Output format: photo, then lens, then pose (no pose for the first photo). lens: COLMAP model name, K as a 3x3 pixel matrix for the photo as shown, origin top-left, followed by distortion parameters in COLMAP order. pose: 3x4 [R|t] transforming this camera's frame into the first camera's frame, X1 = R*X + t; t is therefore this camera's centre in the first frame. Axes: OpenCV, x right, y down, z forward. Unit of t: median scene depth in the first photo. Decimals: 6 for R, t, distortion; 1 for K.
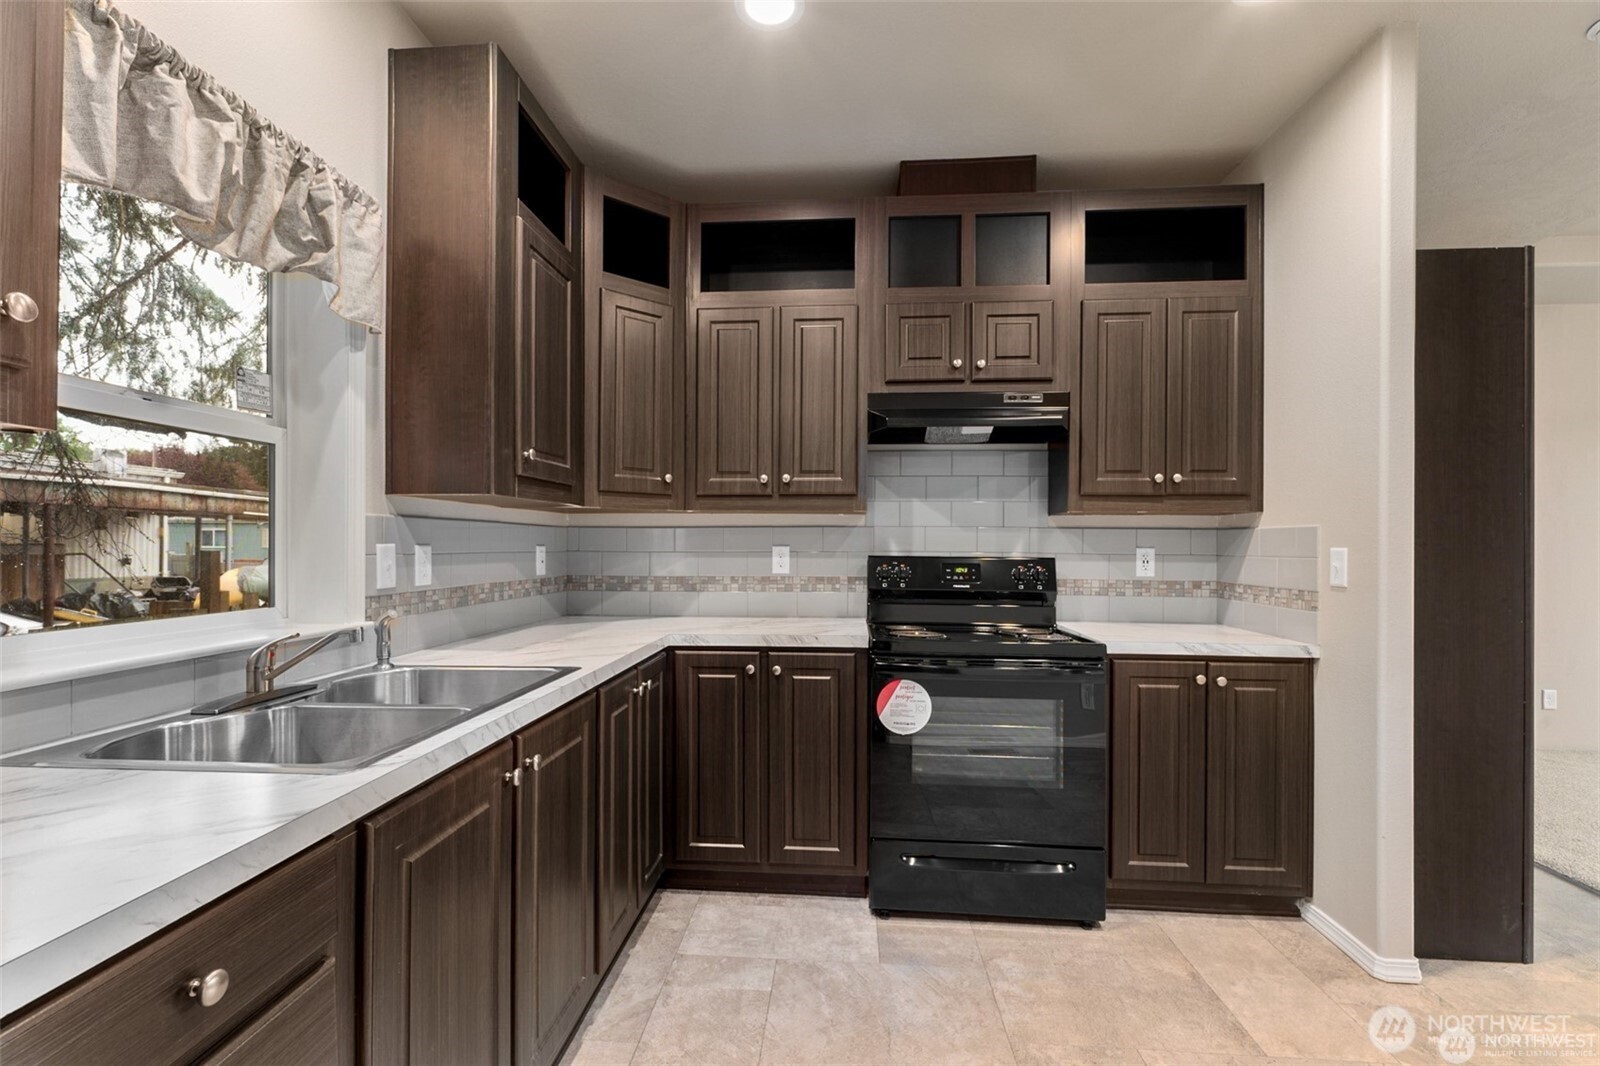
lens RADIAL K [[704.2, 0, 798.0], [0, 704.2, 540.5], [0, 0, 1]] dist [0.000158, 0.000177]
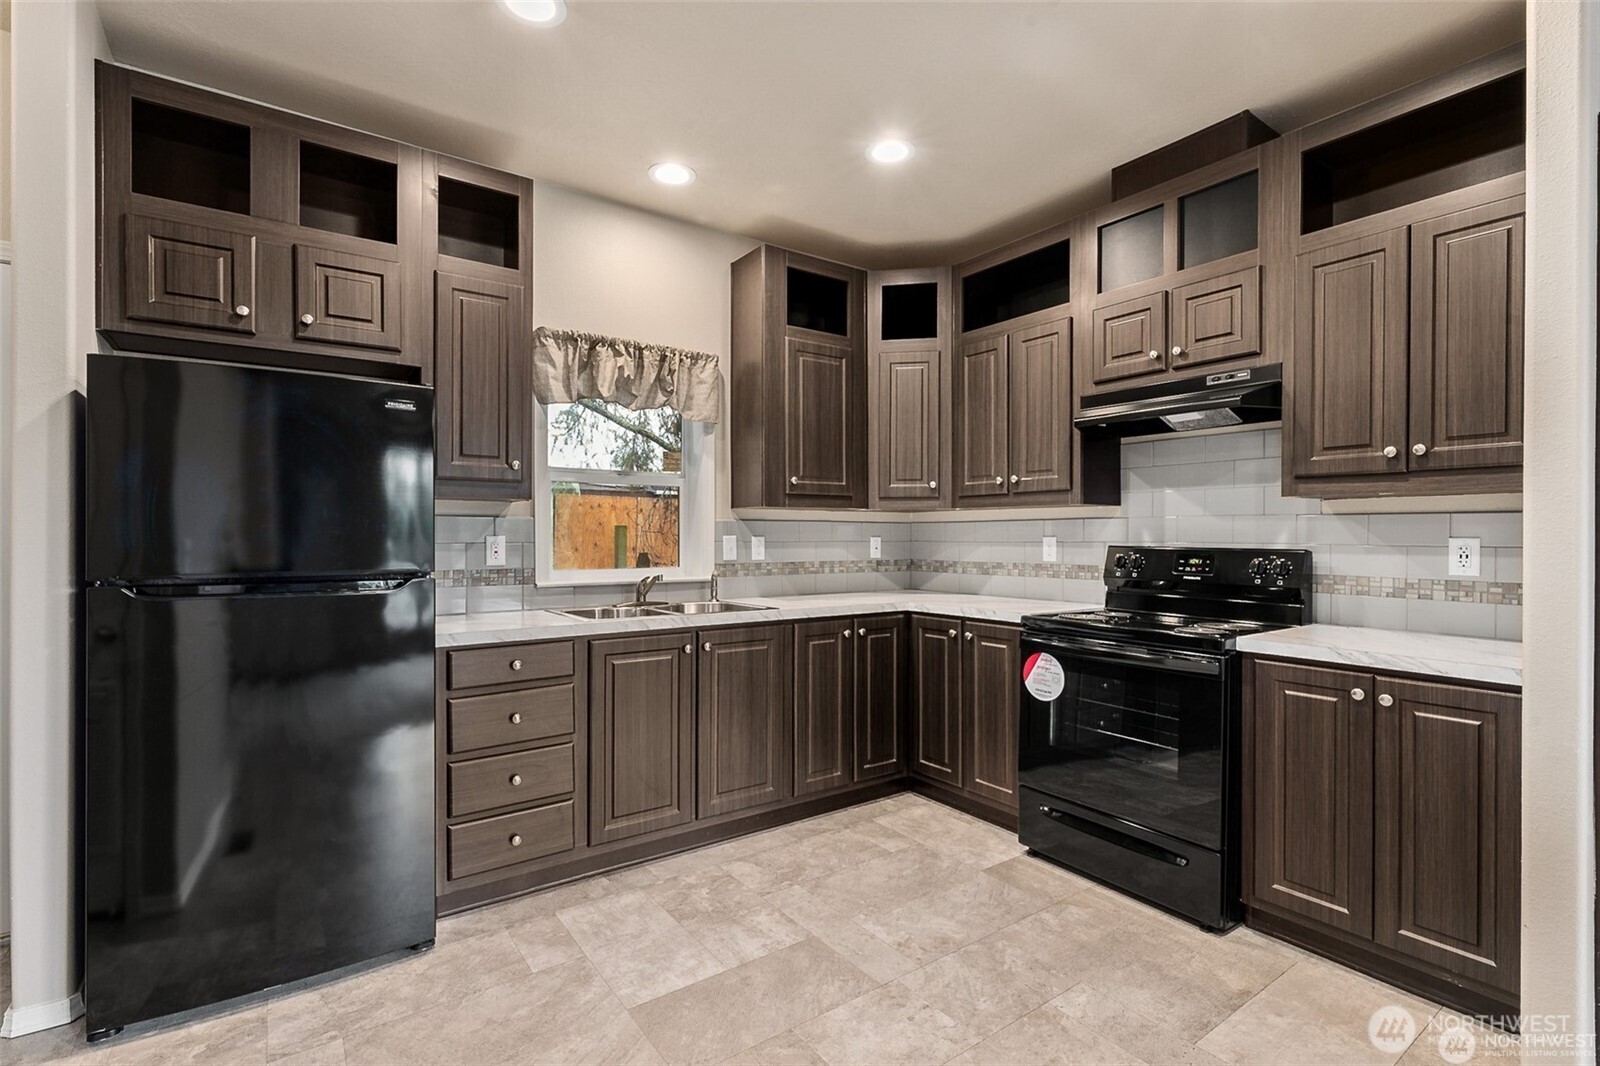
lens RADIAL K [[733.3, 0, 800.0], [0, 733.3, 533.0], [0, 0, 1]] dist [-0.003445, -0.000724]
pose [[0.643404, -0.006486, -0.765500, 0.760156], [0.005640, 0.999977, -0.003732, 0.004847], [0.765506, -0.001916, 0.643425, -0.064679]]
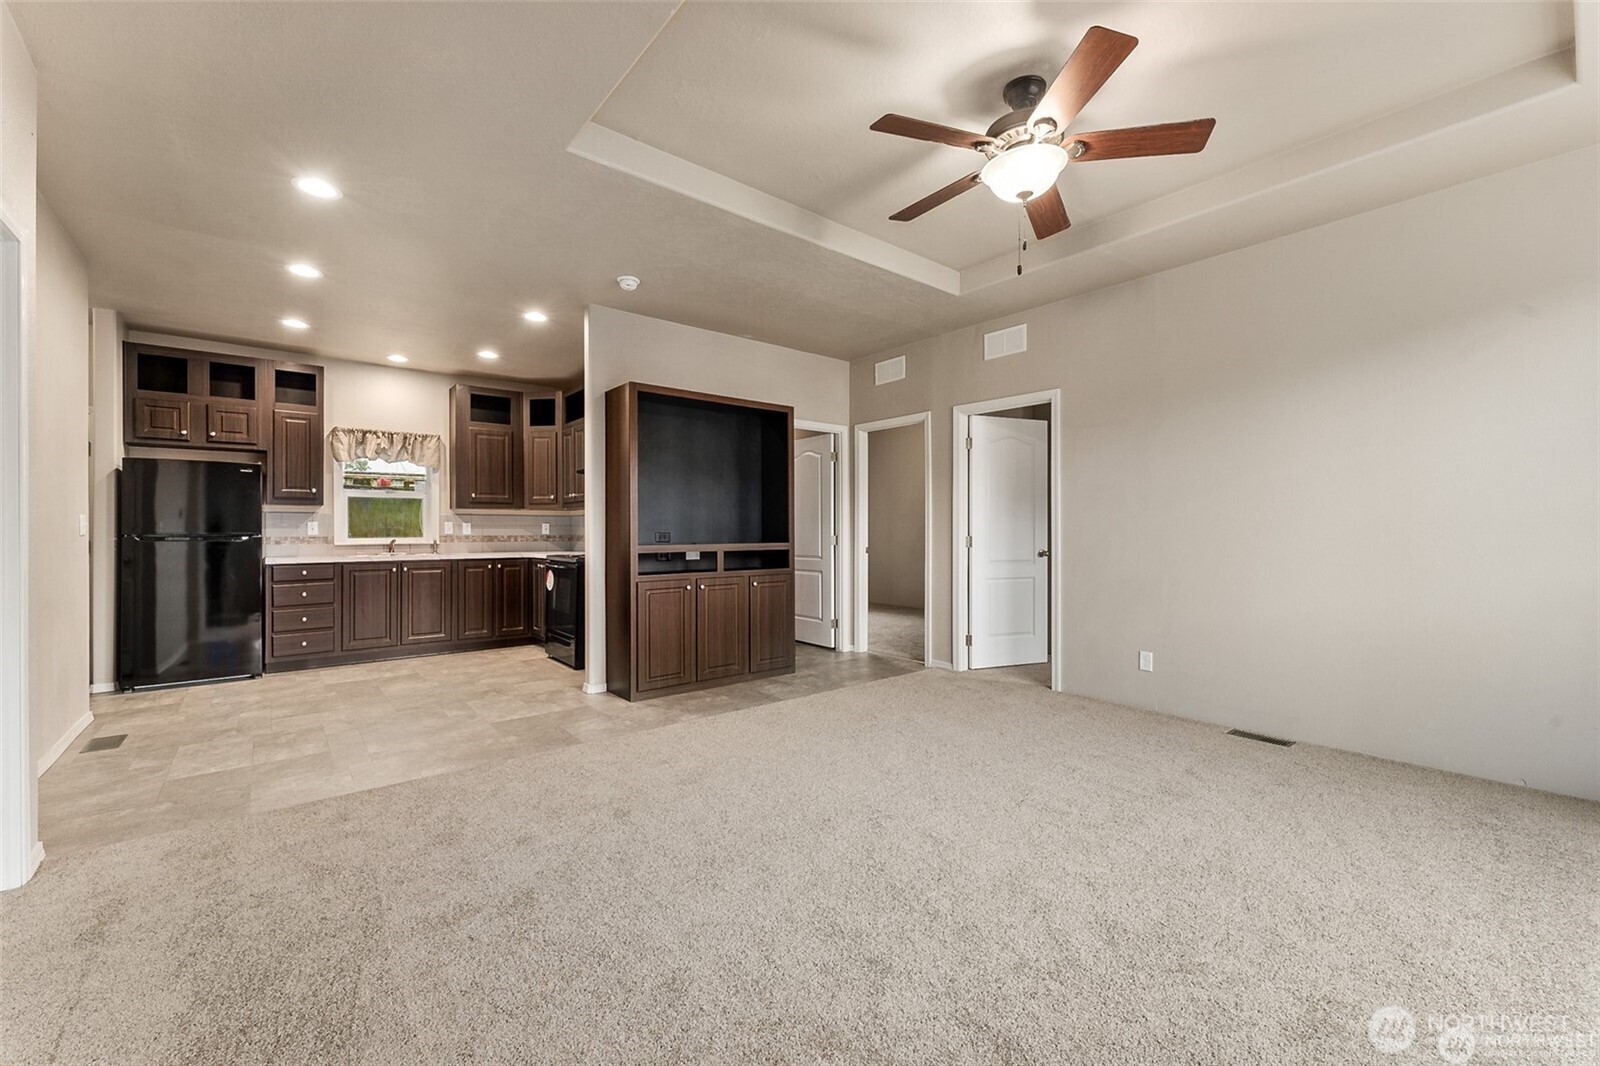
lens RADIAL K [[633.6, 0, 790.5], [0, 633.6, 529.2], [0, 0, 1]] dist [0.000257, 0.000237]
pose [[0.690333, -0.008400, -0.723443, 2.388032], [0.009366, 0.999953, -0.002672, 0.052696], [0.723431, -0.004931, 0.690379, -0.008823]]
